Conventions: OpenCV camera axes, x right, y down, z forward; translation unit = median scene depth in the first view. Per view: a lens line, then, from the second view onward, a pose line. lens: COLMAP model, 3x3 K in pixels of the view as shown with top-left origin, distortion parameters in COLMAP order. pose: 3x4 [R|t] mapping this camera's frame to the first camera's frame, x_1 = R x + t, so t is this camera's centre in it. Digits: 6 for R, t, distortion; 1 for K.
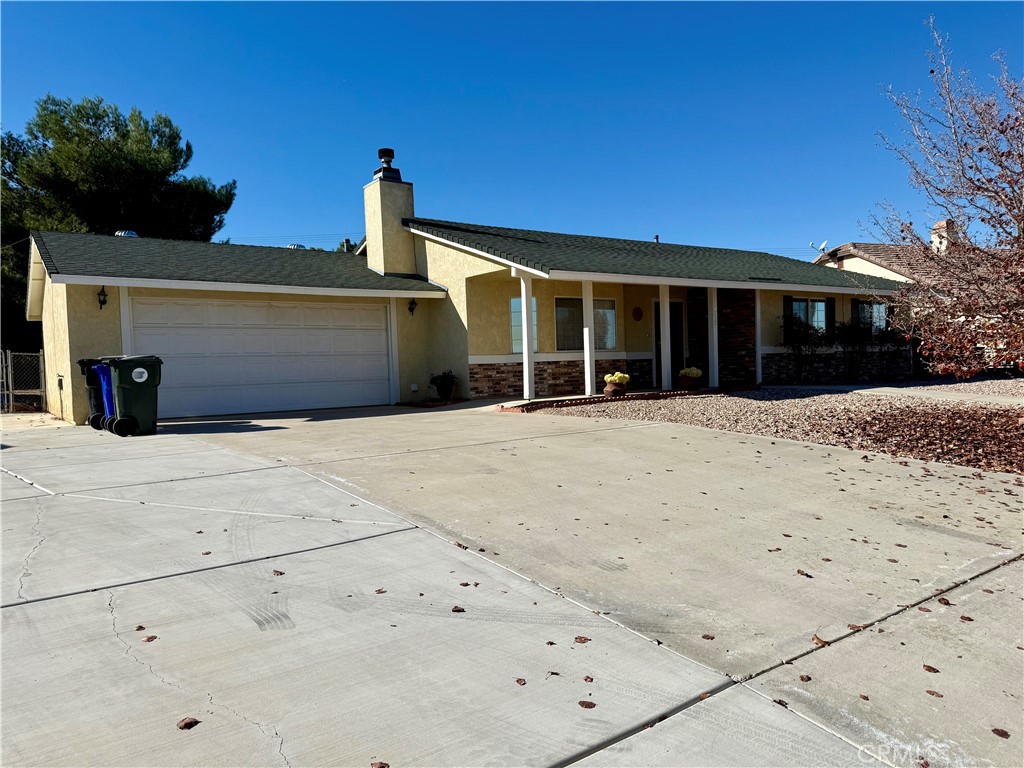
lens RADIAL K [[713.4, 0, 481.1], [0, 713.4, 392.2], [0, 0, 1]] dist [0.038433, -0.039155]
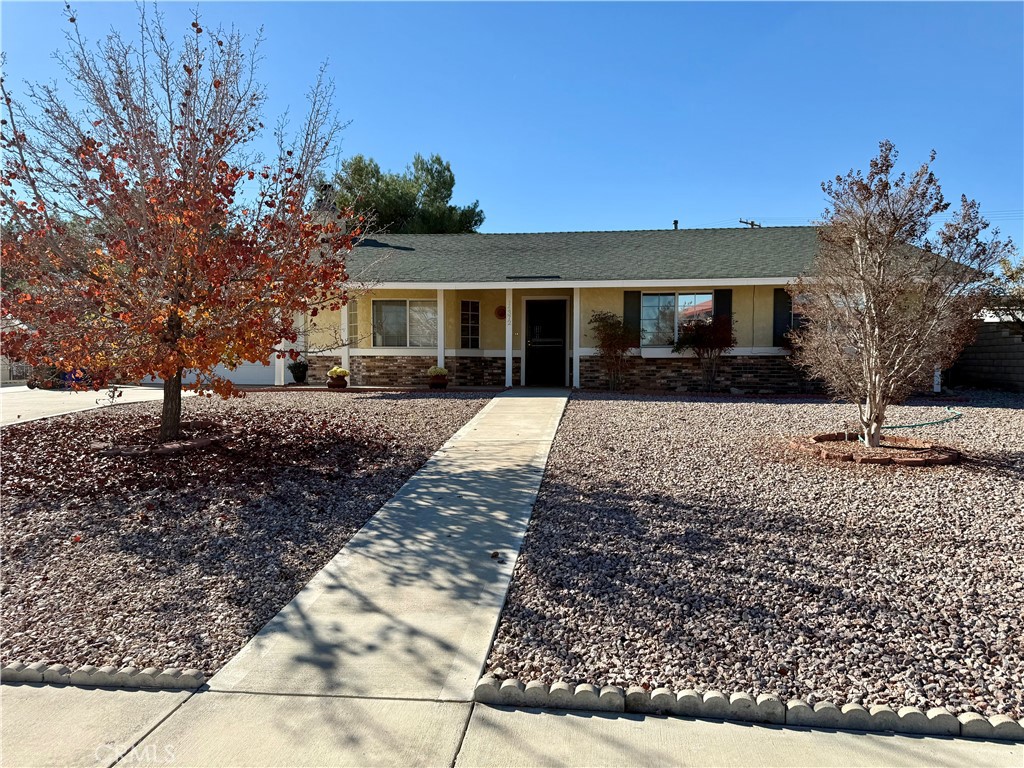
lens RADIAL K [[713.4, 0, 508.5], [0, 713.4, 389.6], [0, 0, 1]] dist [0.038433, -0.039155]
pose [[0.752038, 0.062758, -0.656125, 1.000476], [-0.054841, 0.997963, 0.032597, -0.037302], [0.656834, 0.011468, 0.753948, 0.262418]]
